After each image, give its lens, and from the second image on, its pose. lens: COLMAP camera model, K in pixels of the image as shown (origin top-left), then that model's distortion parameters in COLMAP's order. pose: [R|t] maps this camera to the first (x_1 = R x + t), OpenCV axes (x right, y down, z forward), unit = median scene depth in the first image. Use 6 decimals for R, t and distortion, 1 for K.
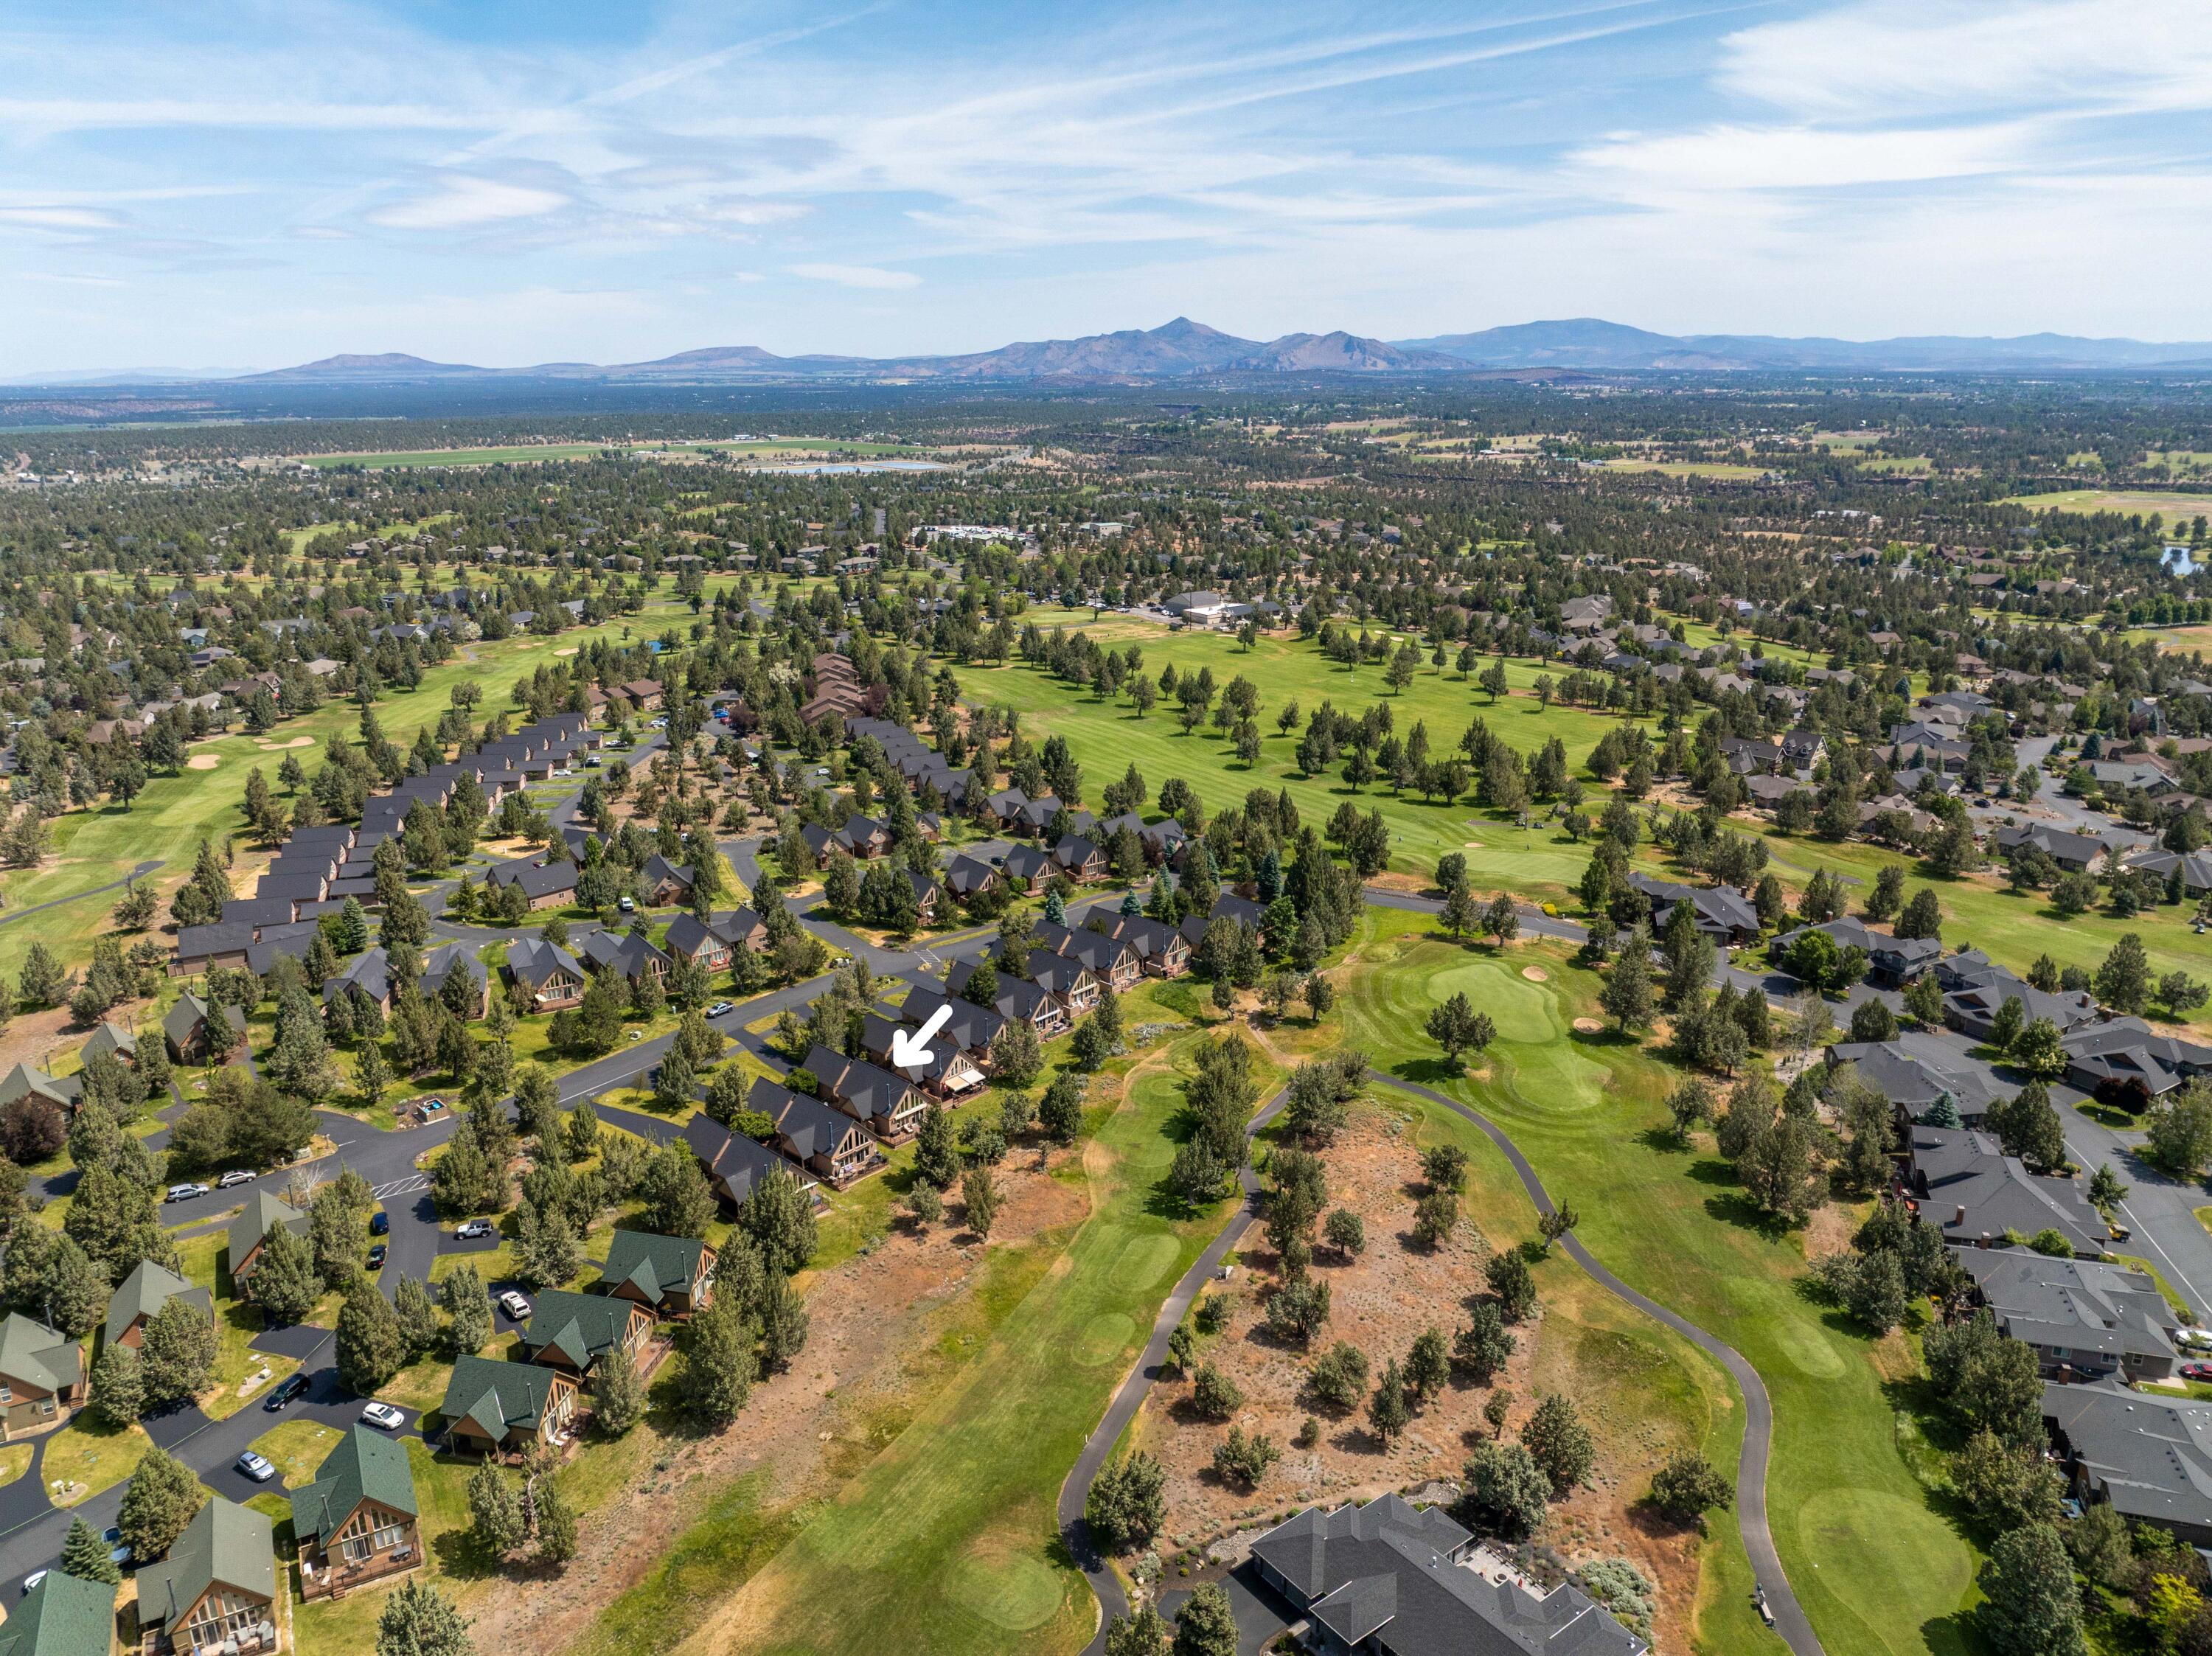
lens RADIAL K [[1559.3, 0, 1118.9], [0, 1559.3, 817.9], [0, 0, 1]] dist [-0.053038, 0.022568]
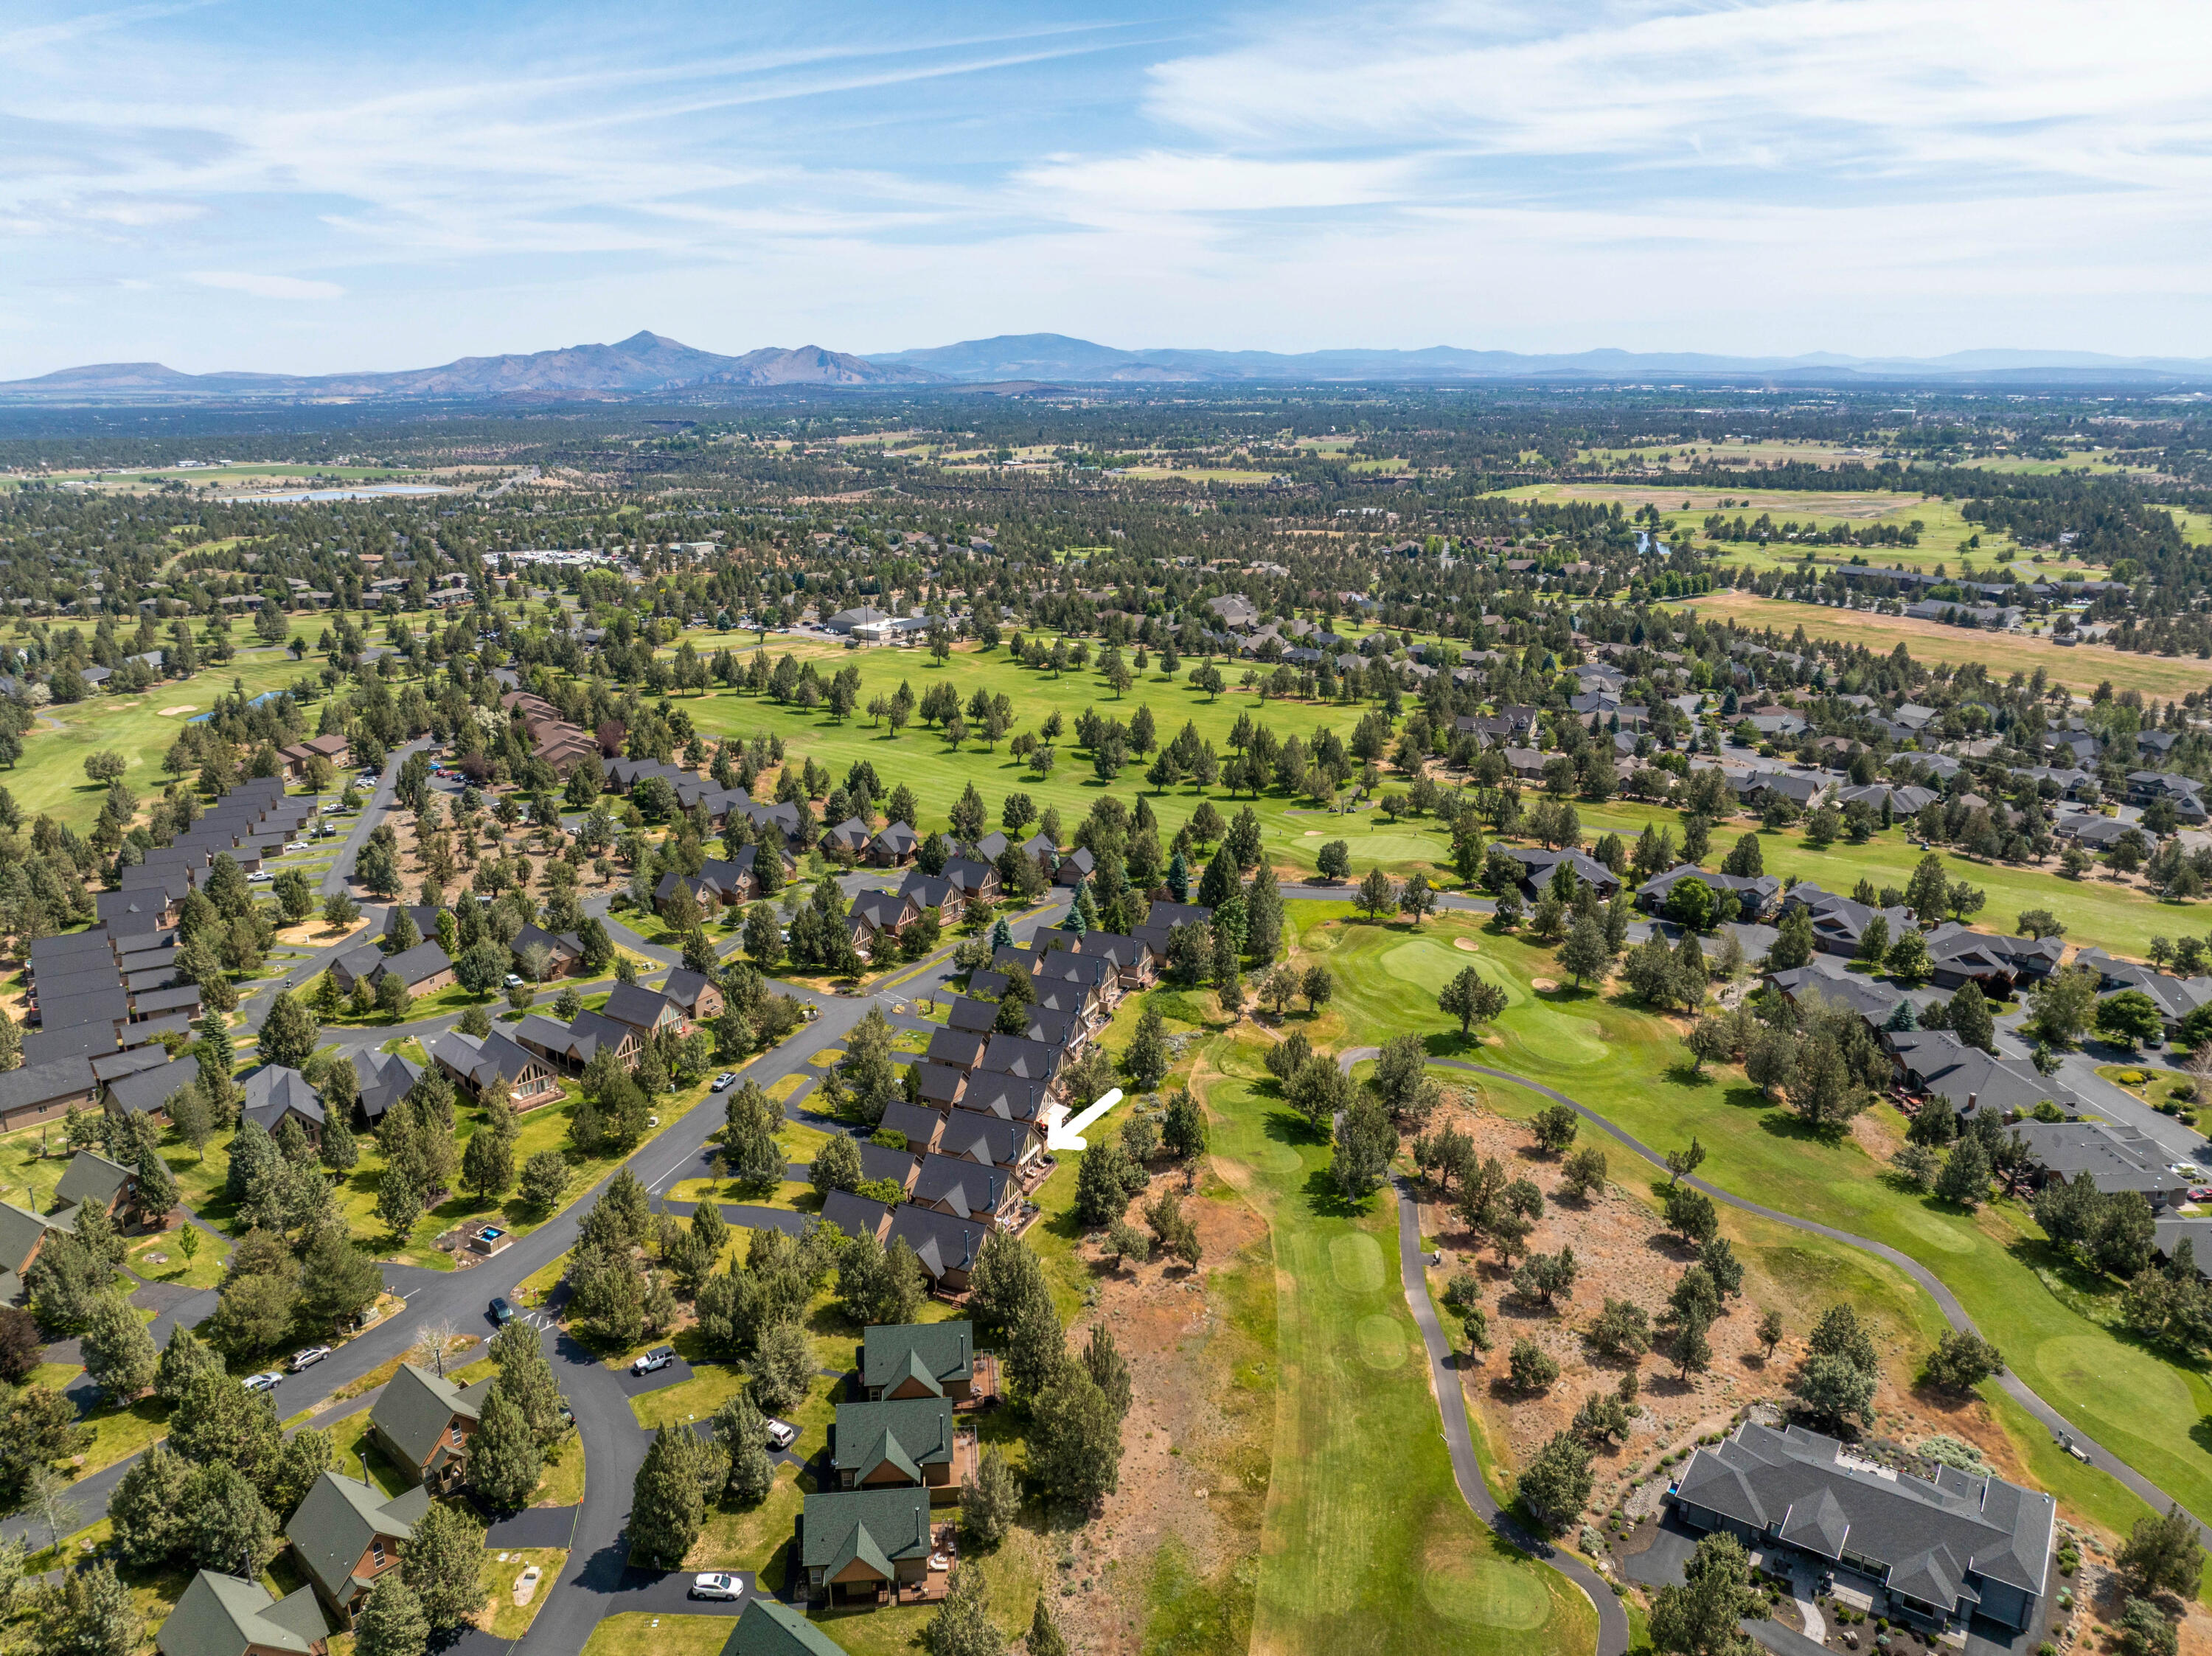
lens RADIAL K [[1559.3, 0, 1106.5], [0, 1559.3, 824.2], [0, 0, 1]] dist [-0.053038, 0.022568]
pose [[0.947478, -0.086979, 0.307765, -0.100782], [0.088420, 0.996040, 0.009287, -0.004715], [-0.307354, 0.018414, 0.951417, 0.021332]]
